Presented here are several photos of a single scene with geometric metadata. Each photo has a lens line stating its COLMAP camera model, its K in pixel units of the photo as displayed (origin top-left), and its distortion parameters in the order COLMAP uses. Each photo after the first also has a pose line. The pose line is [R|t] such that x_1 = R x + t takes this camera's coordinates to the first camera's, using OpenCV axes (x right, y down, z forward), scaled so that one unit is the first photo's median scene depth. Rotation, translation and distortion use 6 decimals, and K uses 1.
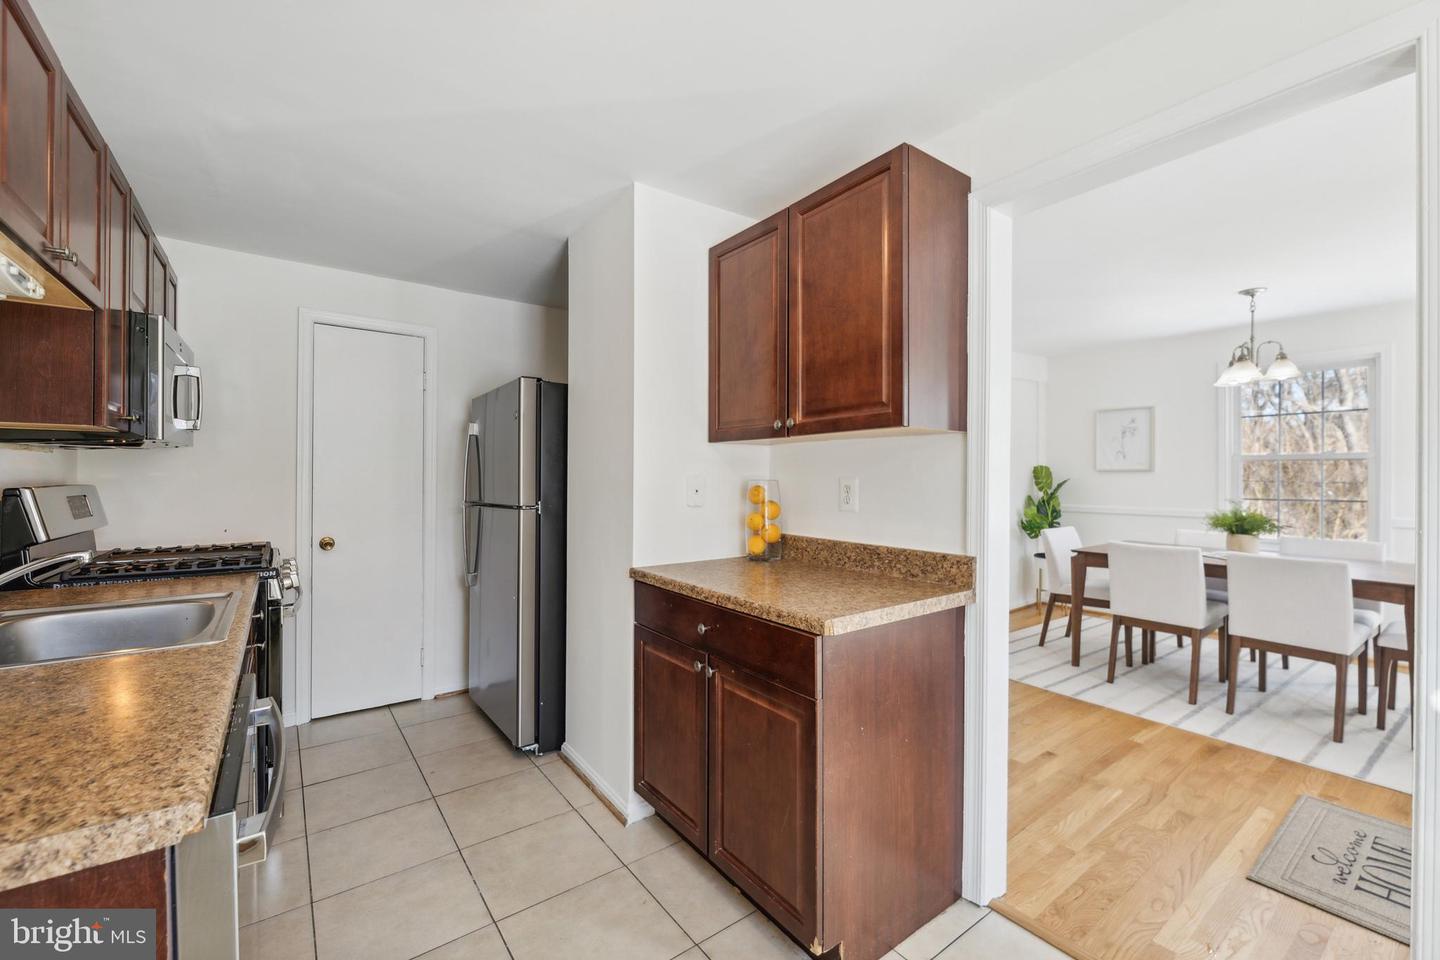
lens RADIAL K [[596.5, 0, 723.5], [0, 596.5, 481.5], [0, 0, 1]] dist [-0.000169, -0.001846]
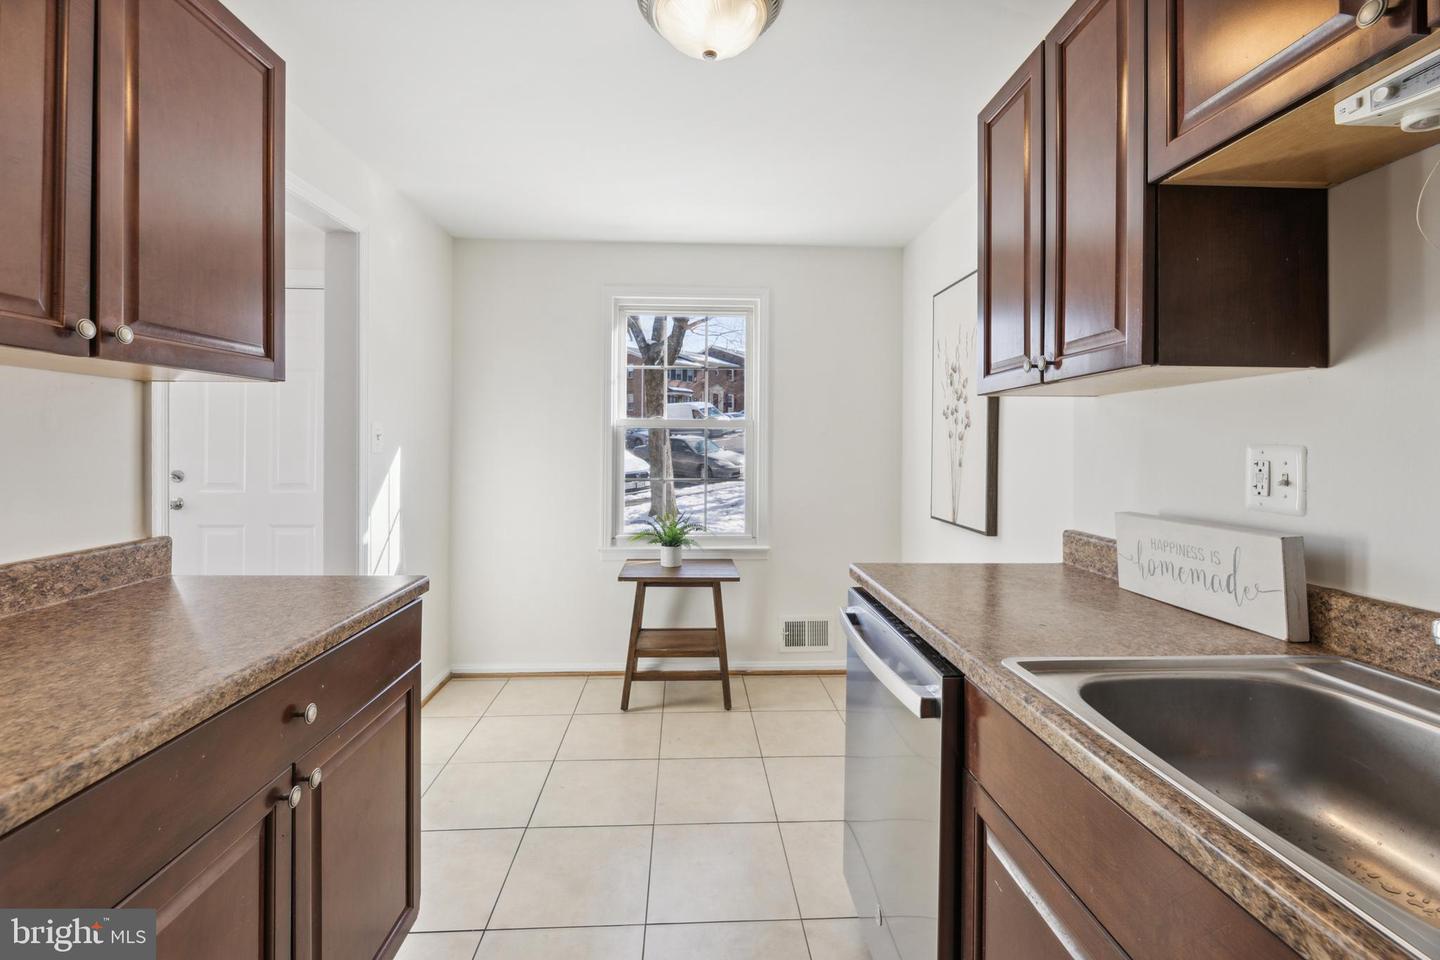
lens RADIAL K [[596.5, 0, 733.0], [0, 596.5, 445.4], [0, 0, 1]] dist [-0.000169, -0.001846]
pose [[-0.843227, -0.008646, 0.537488, -0.534965], [-0.003113, 0.999932, 0.011201, -0.007206], [-0.537548, 0.007772, -0.843197, 1.016419]]
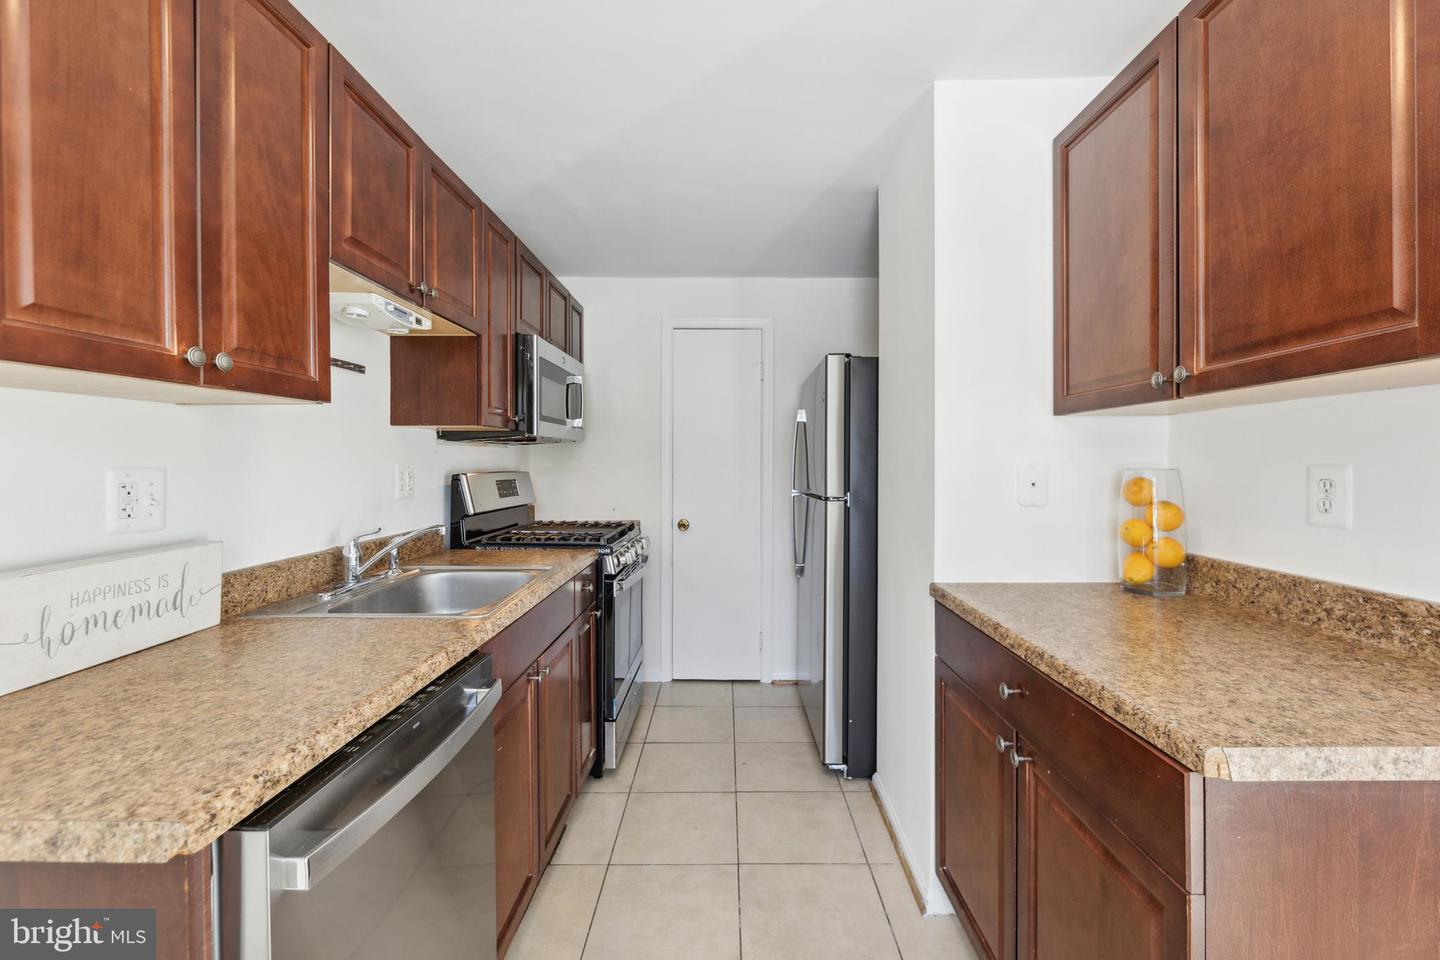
lens RADIAL K [[596.5, 0, 719.1], [0, 596.5, 466.3], [0, 0, 1]] dist [-0.000169, -0.001846]
pose [[0.795362, -0.000750, -0.606134, 0.093301], [-0.001531, 0.999994, -0.003247, -0.002972], [0.606133, 0.003511, 0.795356, 0.216594]]
